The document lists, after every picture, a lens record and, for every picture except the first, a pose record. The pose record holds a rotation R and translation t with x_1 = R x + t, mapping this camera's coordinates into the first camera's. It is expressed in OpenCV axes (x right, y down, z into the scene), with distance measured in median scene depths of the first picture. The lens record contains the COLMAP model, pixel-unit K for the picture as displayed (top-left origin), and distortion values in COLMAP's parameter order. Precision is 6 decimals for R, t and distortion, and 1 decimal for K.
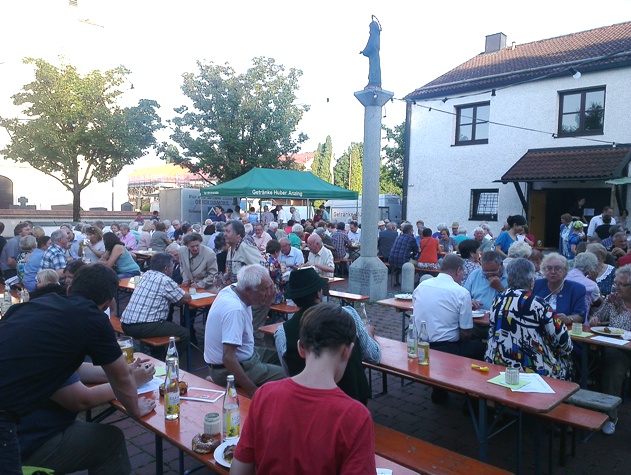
lens RADIAL K [[506.4, 0, 317.9], [0, 506.4, 240.4], [0, 0, 1]] dist [0.149498, -0.213982]
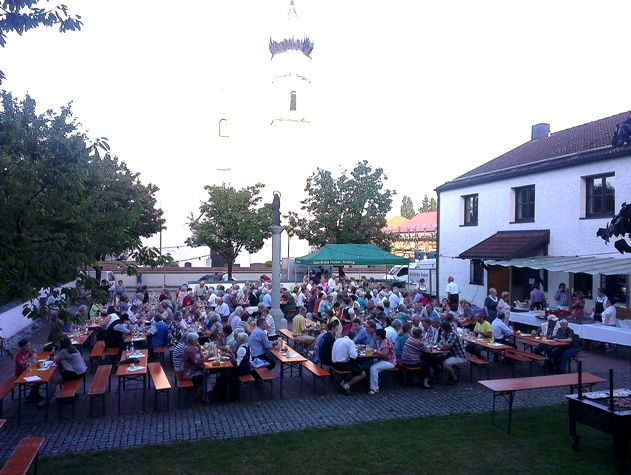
lens RADIAL K [[506.4, 0, 317.9], [0, 506.4, 240.4], [0, 0, 1]] dist [0.149498, -0.213982]
pose [[0.886169, -0.020731, -0.462898, 0.511377], [-0.019051, 0.996524, -0.081102, -0.033552], [0.462970, 0.080688, 0.882694, -0.293233]]
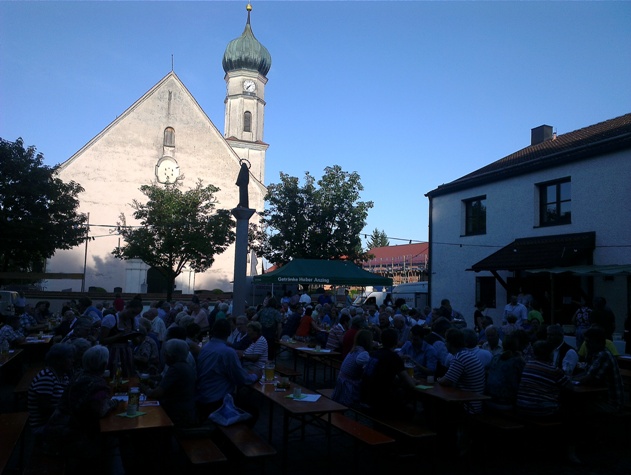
lens RADIAL K [[506.4, 0, 317.9], [0, 506.4, 240.4], [0, 0, 1]] dist [0.149498, -0.213982]
pose [[0.931191, -0.030385, -0.363264, 0.349541], [-0.030588, 0.986492, -0.160925, 0.004960], [0.363247, 0.160964, 0.917683, -0.079286]]
